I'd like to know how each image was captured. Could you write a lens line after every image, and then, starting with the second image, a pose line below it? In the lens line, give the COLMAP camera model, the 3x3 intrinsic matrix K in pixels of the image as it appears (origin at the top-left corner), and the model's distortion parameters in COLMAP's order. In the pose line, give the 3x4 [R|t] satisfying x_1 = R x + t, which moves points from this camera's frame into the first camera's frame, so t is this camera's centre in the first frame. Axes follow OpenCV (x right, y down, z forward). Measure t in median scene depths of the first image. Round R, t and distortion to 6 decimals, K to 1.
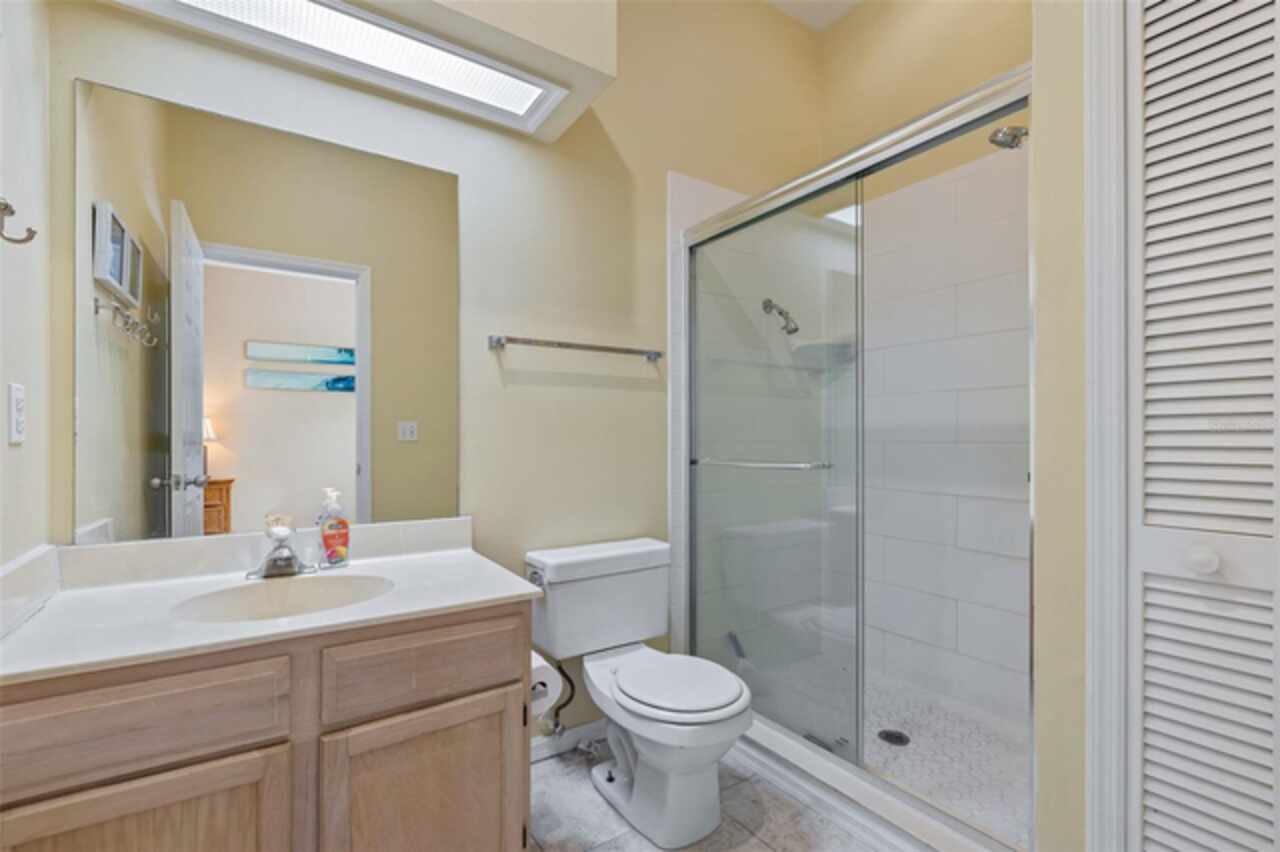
lens RADIAL K [[583.9, 0, 631.3], [0, 583.9, 431.6], [0, 0, 1]] dist [-0.004135, 0.001274]
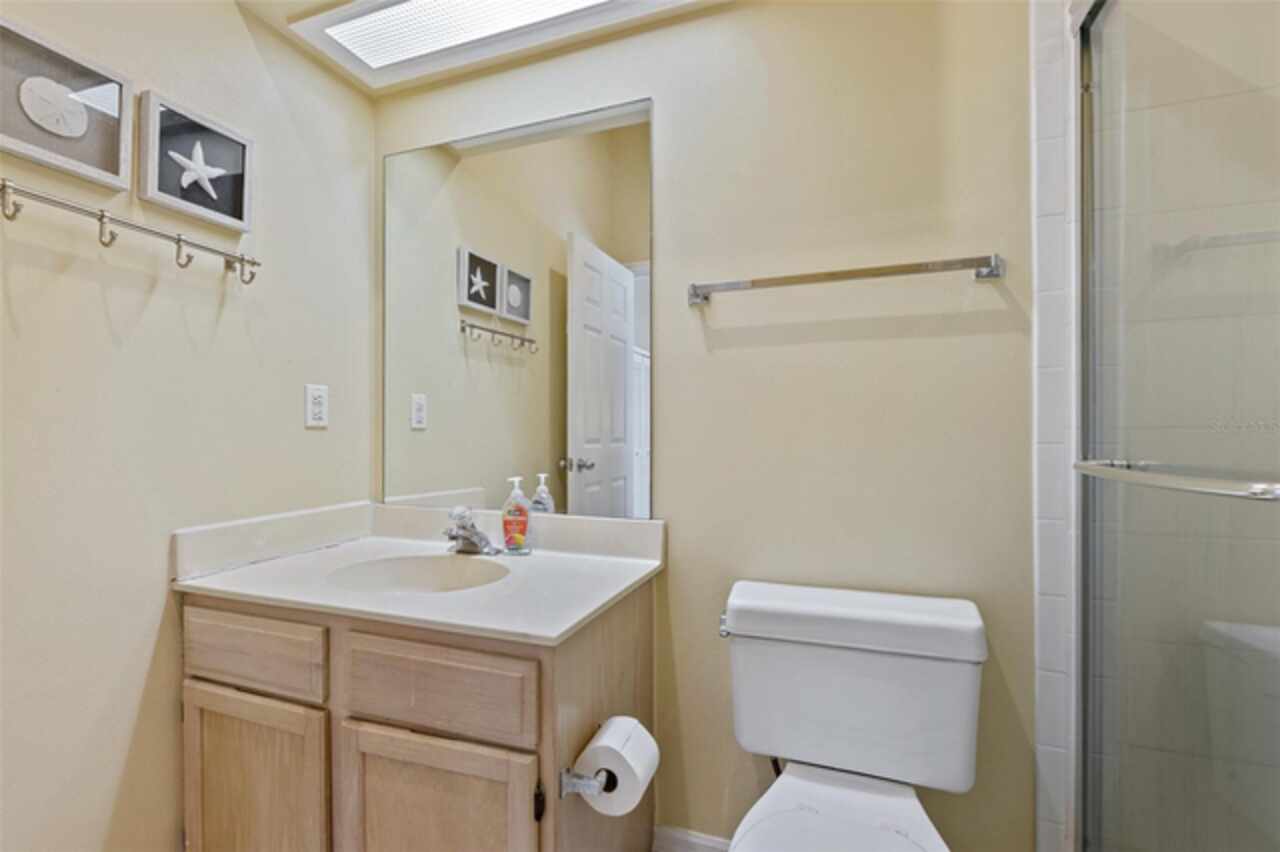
lens RADIAL K [[583.9, 0, 630.0], [0, 583.9, 431.1], [0, 0, 1]] dist [-0.004135, 0.001274]
pose [[0.586920, -0.003502, -0.809638, 0.399870], [0.006119, 0.999981, 0.000111, 0.027958], [0.809622, -0.005019, 0.586930, 0.589743]]
